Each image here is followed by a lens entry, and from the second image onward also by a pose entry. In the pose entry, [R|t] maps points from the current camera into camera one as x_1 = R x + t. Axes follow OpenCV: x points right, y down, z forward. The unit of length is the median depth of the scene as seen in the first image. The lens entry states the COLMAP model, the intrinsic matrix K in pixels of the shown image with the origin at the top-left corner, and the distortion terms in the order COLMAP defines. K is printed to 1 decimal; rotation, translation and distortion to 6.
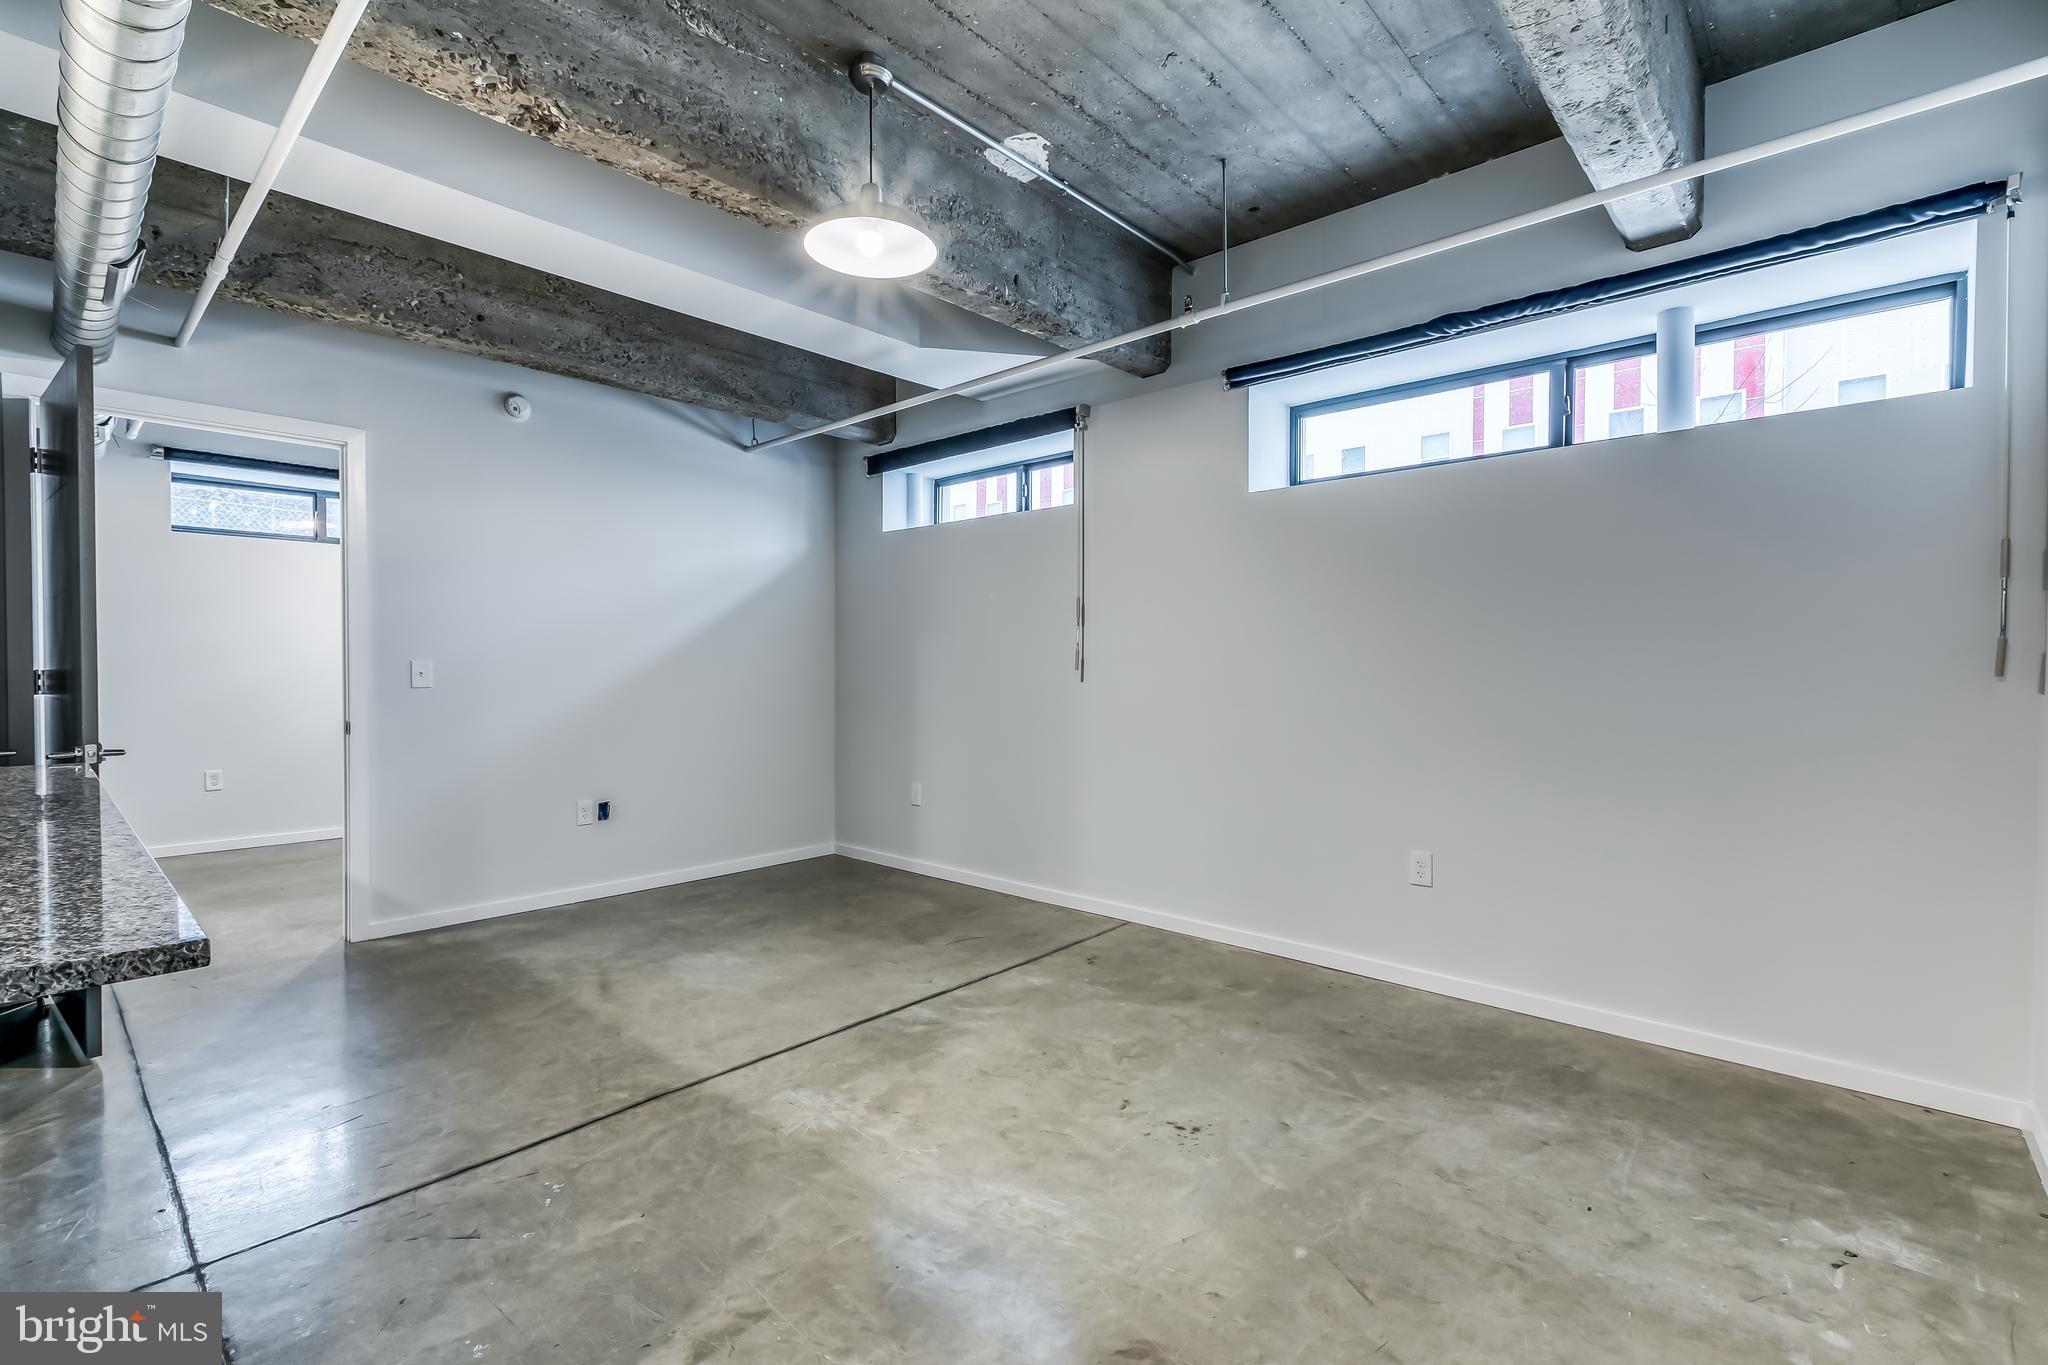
lens RADIAL K [[907.9, 0, 1013.9], [0, 907.9, 686.7], [0, 0, 1]] dist [-0.000552, -0.000217]
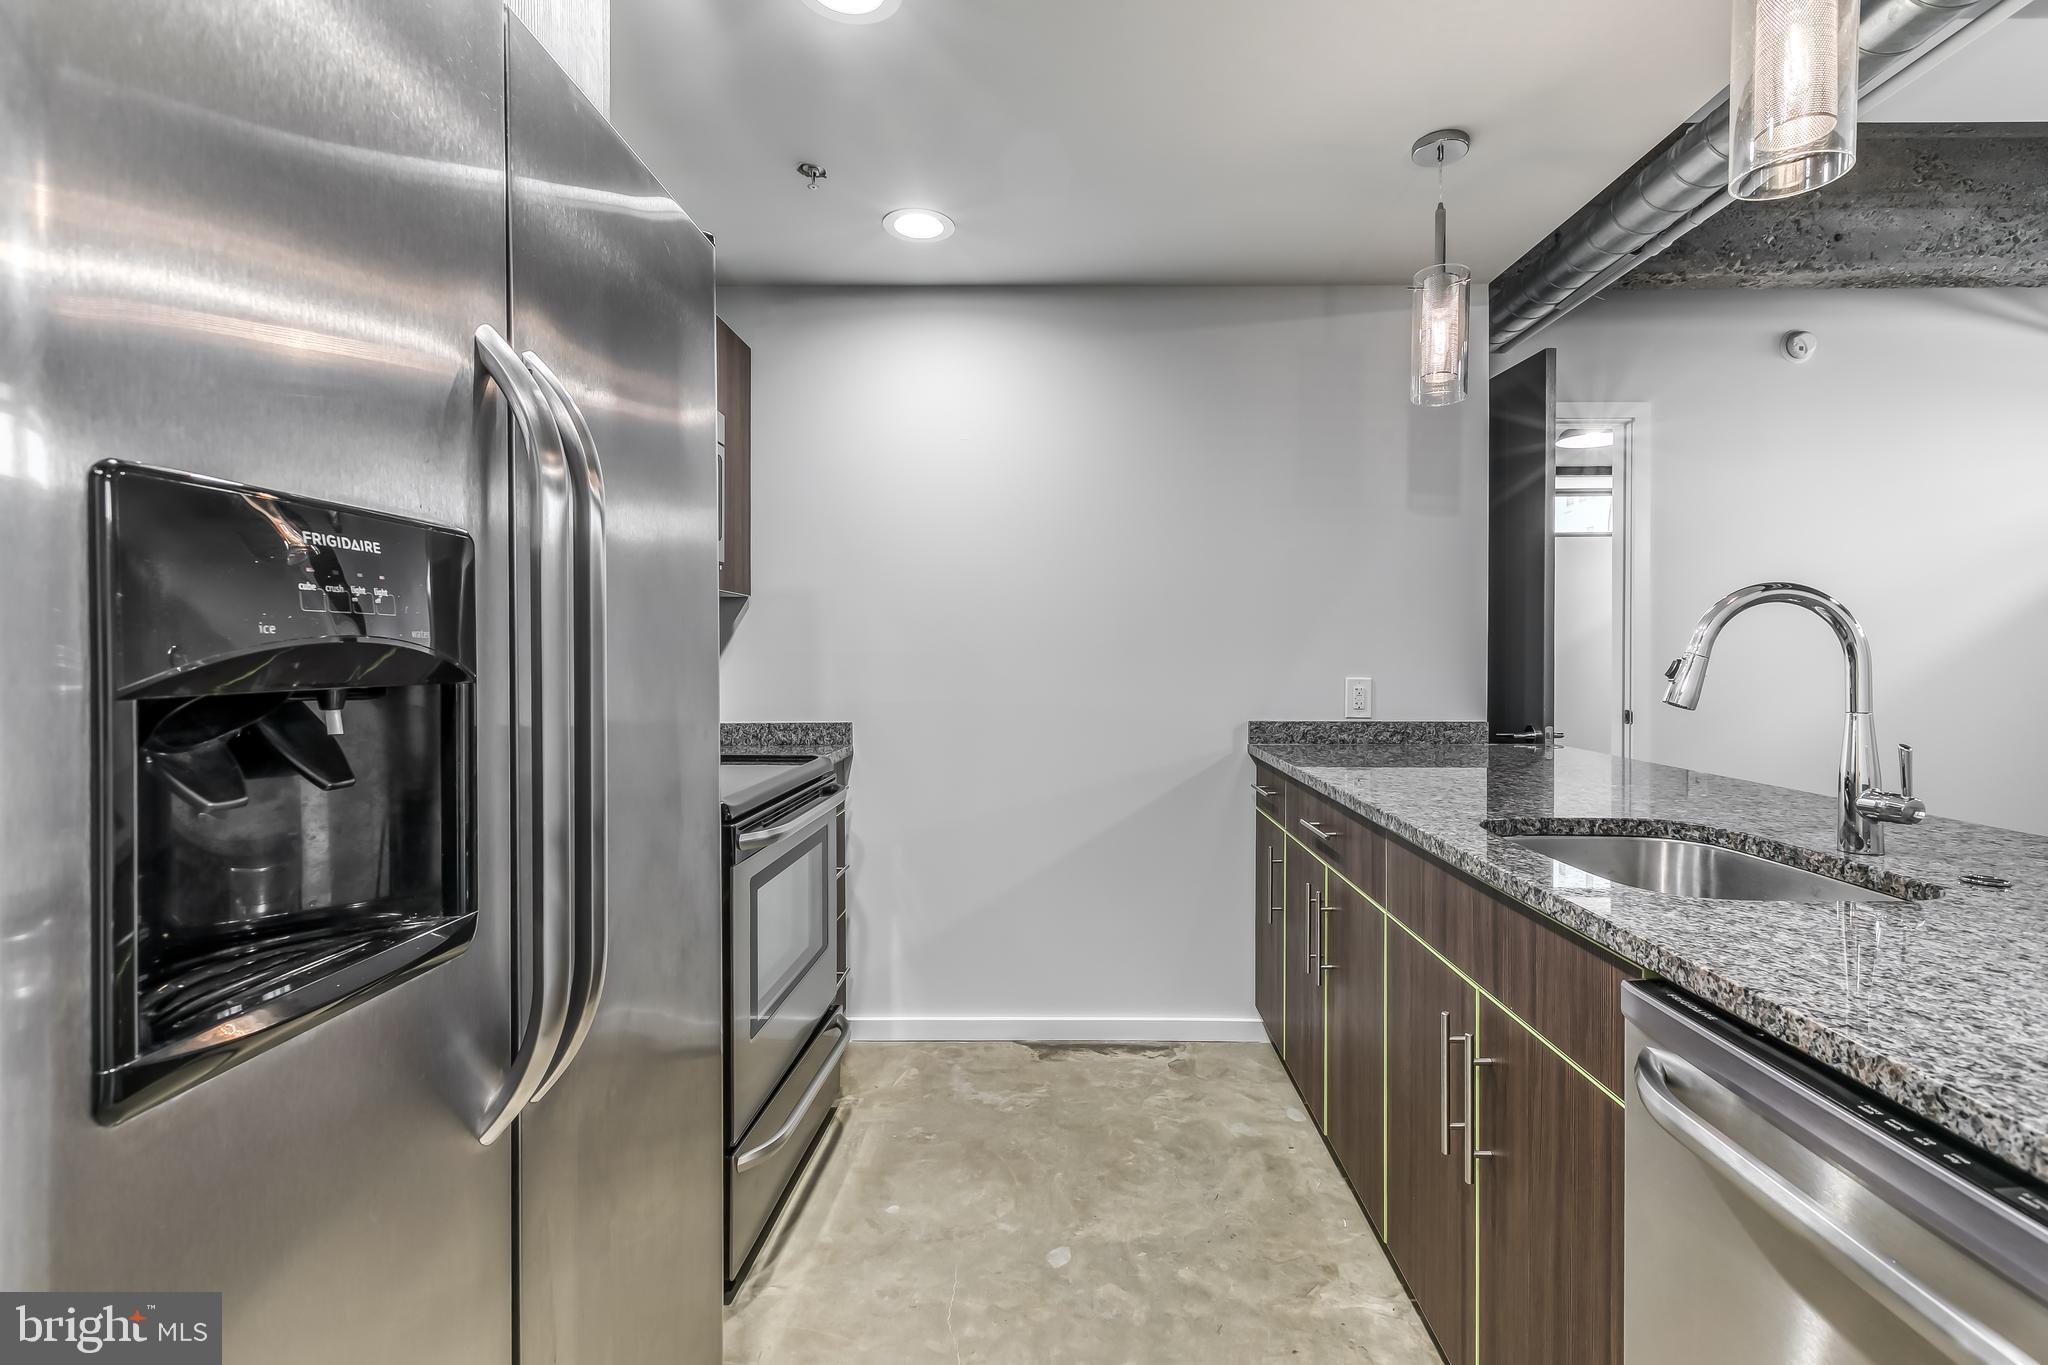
lens RADIAL K [[917.7, 0, 1061.1], [0, 917.7, 657.6], [0, 0, 1]] dist [0.001563, -0.000622]
pose [[0.673837, 0.001007, -0.738879, -0.562477], [-0.014761, 0.999818, -0.012099, 0.004817], [0.738733, 0.019060, 0.673729, -0.123388]]
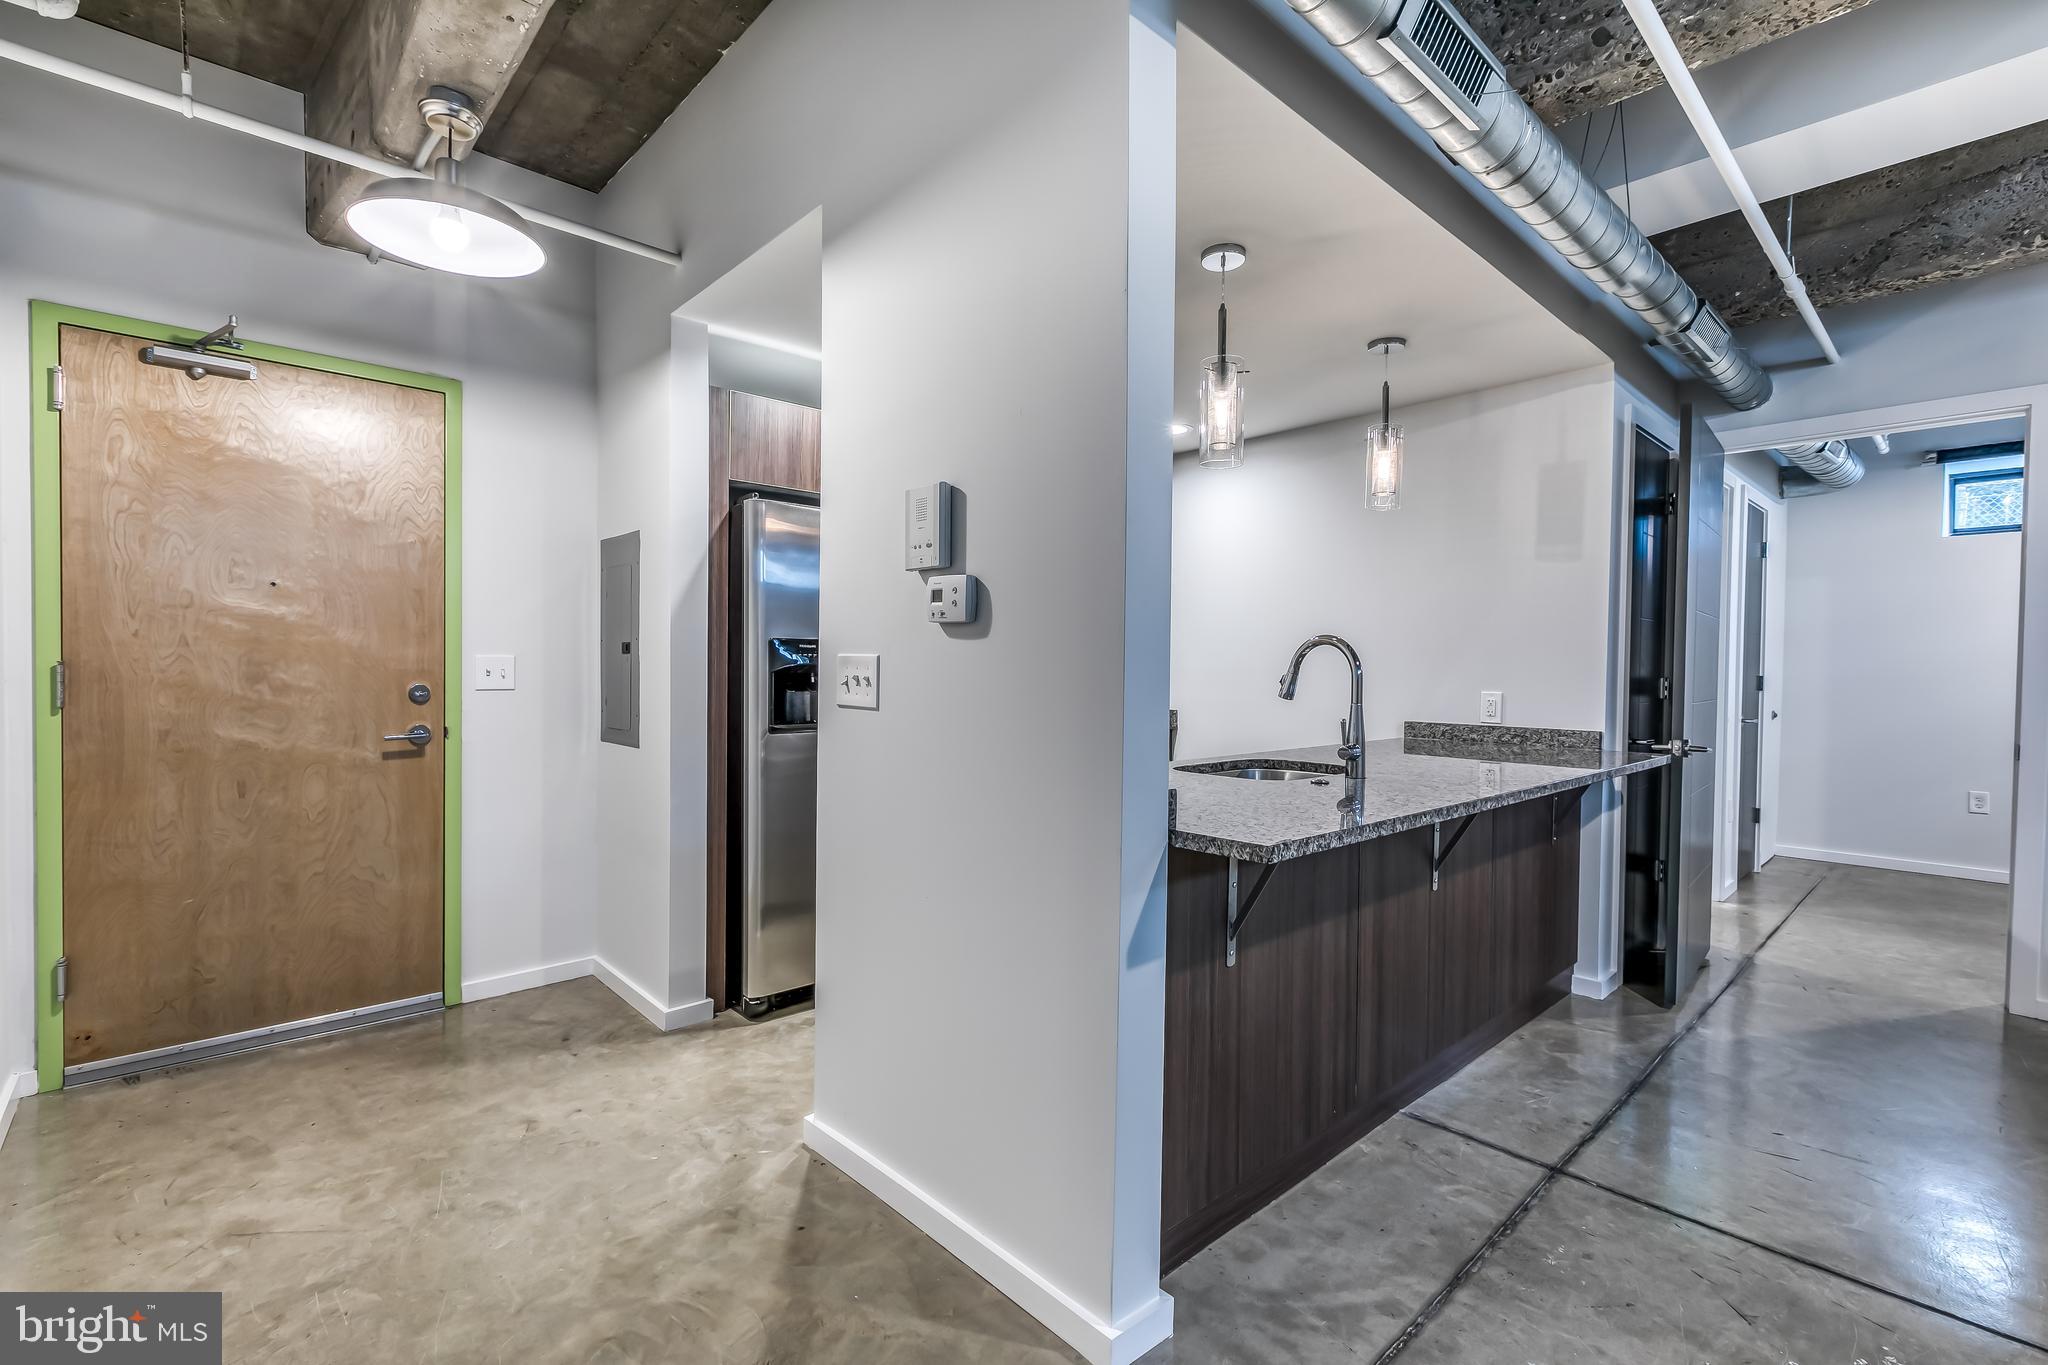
lens RADIAL K [[910.5, 0, 1030.7], [0, 910.5, 684.1], [0, 0, 1]] dist [0.001420, -0.000234]
pose [[-0.081467, 0.015357, -0.996558, 0.216243], [-0.033389, 0.999278, 0.018128, -0.002220], [0.996117, 0.034751, -0.080895, 0.230967]]
